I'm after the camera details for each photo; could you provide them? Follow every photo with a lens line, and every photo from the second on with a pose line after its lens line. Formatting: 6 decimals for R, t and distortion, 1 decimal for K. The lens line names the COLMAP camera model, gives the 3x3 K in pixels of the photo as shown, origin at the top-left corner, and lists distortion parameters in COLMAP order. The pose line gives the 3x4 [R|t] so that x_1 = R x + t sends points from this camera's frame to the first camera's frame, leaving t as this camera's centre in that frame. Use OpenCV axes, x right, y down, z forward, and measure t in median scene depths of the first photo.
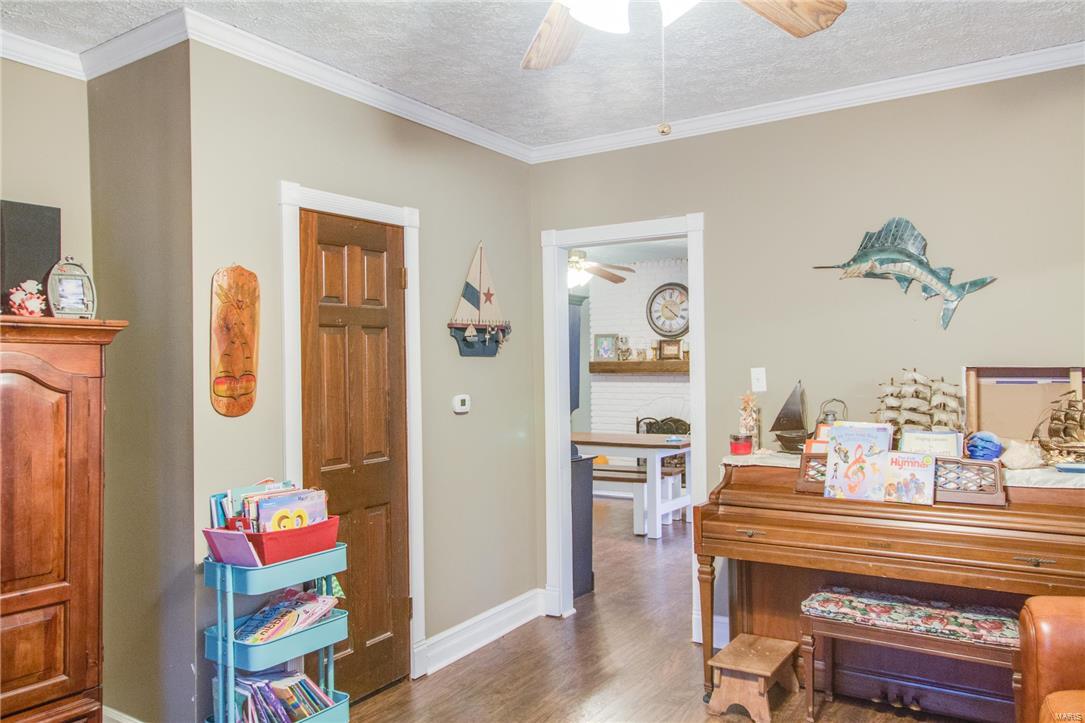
lens RADIAL K [[819.2, 0, 542.5], [0, 819.2, 361.5], [0, 0, 1]] dist [0.004995, -0.004256]
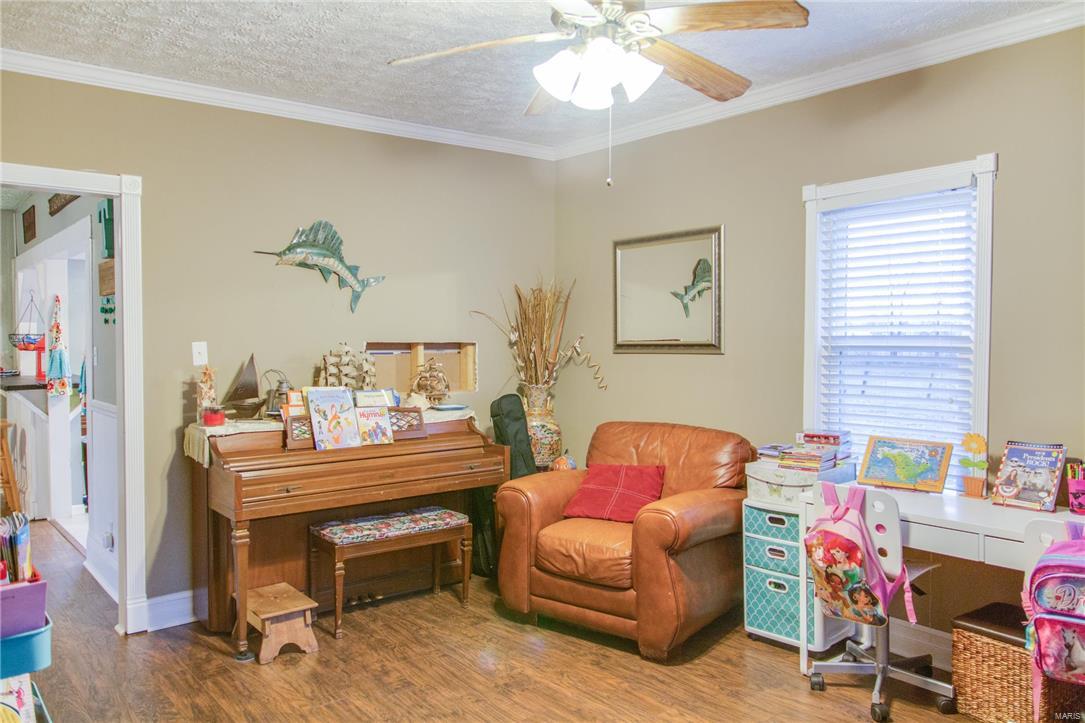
lens RADIAL K [[819.2, 0, 542.5], [0, 819.2, 361.5], [0, 0, 1]] dist [0.004995, -0.004256]
pose [[0.303751, -0.014630, 0.952639, -0.695078], [-0.008515, 0.999800, 0.018070, 0.012297], [-0.952713, -0.013601, 0.303566, 0.331319]]
